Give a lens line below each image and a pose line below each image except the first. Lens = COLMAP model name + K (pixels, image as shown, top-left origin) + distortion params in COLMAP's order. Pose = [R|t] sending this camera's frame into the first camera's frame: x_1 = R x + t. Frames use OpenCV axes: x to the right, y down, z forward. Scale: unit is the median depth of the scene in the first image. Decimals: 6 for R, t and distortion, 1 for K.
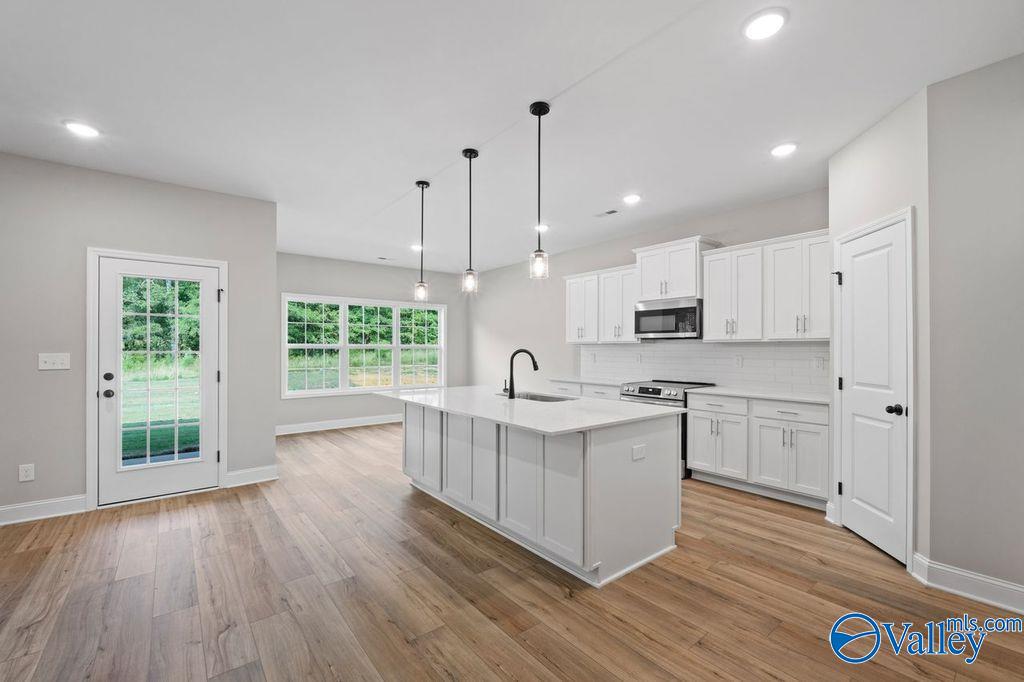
lens RADIAL K [[435.4, 0, 512.0], [0, 435.4, 341.0], [0, 0, 1]] dist [-0.000448, -0.000047]
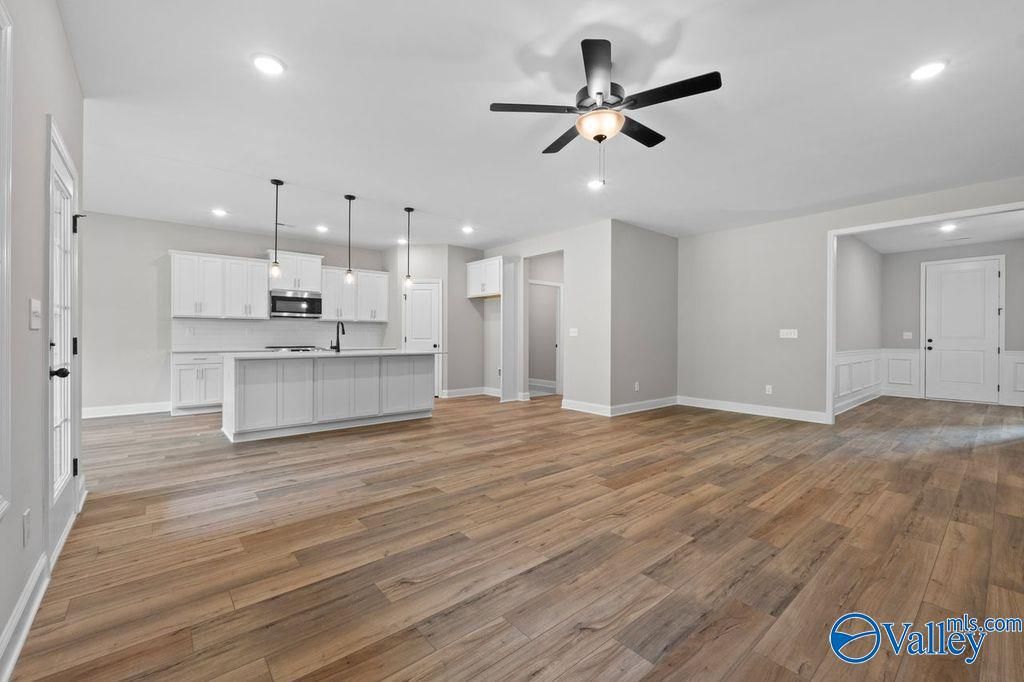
lens RADIAL K [[435.4, 0, 512.0], [0, 435.4, 341.0], [0, 0, 1]] dist [-0.000448, -0.000047]
pose [[-0.035830, -0.011603, 0.999291, -1.315695], [-0.024246, 0.999648, 0.010737, 0.048117], [-0.999064, -0.023844, -0.036099, 0.353782]]
